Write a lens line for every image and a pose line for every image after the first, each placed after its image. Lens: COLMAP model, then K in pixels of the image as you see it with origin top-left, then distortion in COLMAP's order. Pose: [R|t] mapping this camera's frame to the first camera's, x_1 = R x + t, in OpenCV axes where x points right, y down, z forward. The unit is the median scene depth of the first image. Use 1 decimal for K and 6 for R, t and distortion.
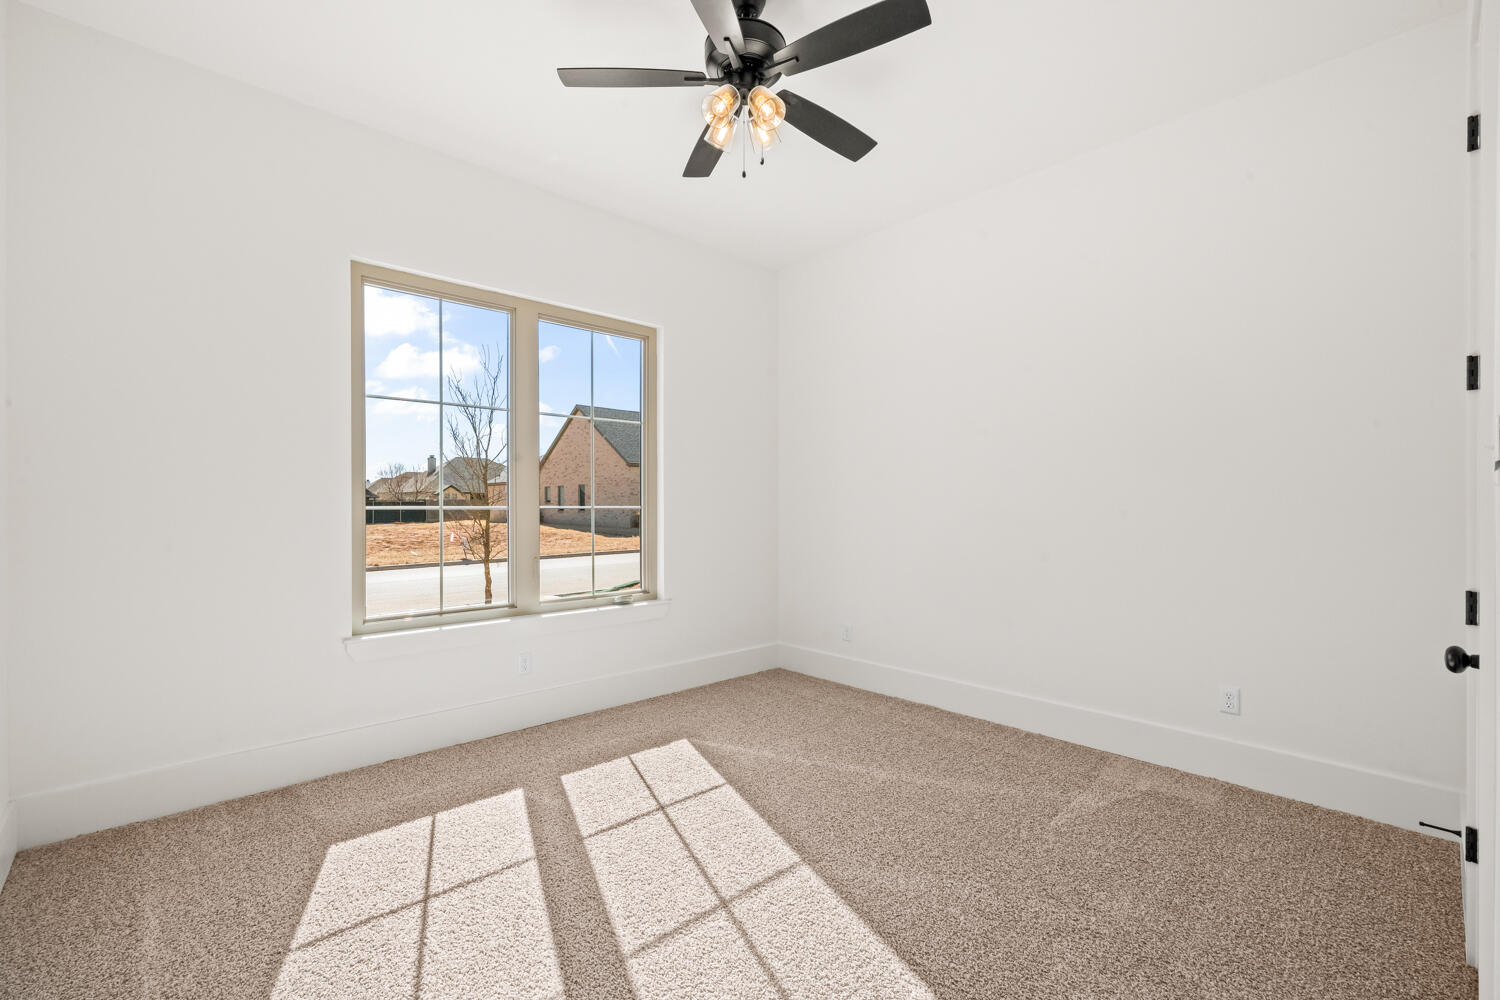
lens RADIAL K [[669.2, 0, 750.9], [0, 669.2, 495.8], [0, 0, 1]] dist [0.001593, -0.000502]
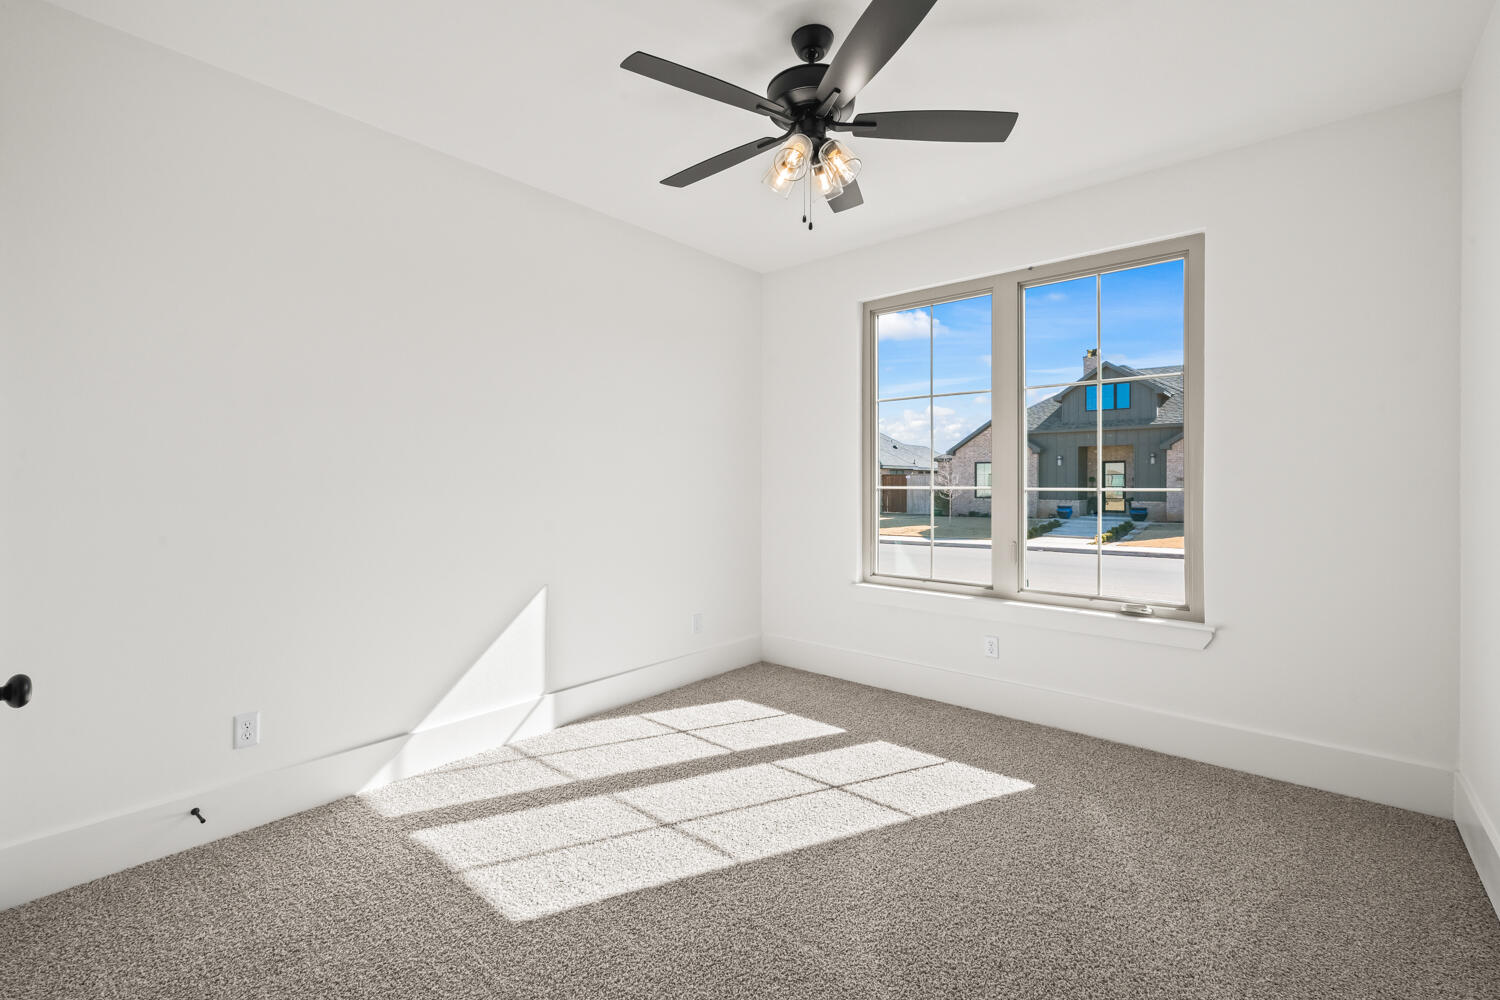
lens RADIAL K [[669.2, 0, 756.5], [0, 669.2, 479.3], [0, 0, 1]] dist [0.001593, -0.000502]
pose [[0.094177, -0.006142, -0.995536, 0.659036], [0.008099, 0.999953, -0.005404, 0.006988], [0.995522, -0.007554, 0.094223, 0.613652]]
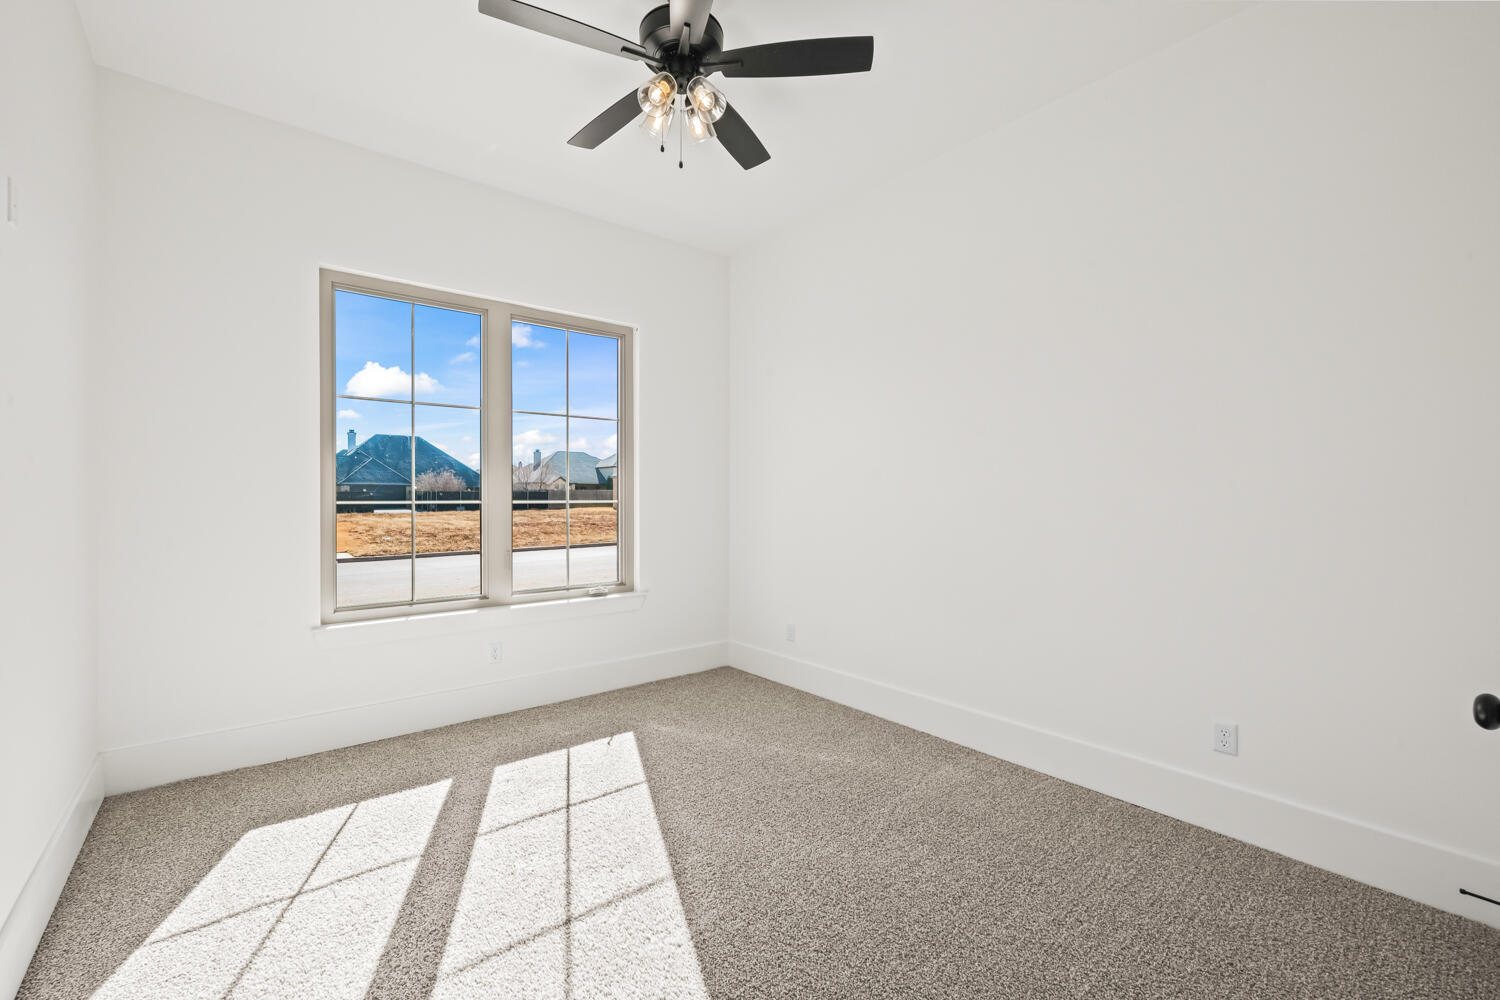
lens RADIAL K [[622.3, 0, 751.3], [0, 622.3, 502.5], [0, 0, 1]] dist [0.001694, 0.000240]
pose [[0.996862, 0.001655, -0.079144, 0.150813], [0.000055, 0.999767, 0.021594, -0.004093], [0.079161, -0.021531, 0.996629, 0.078330]]
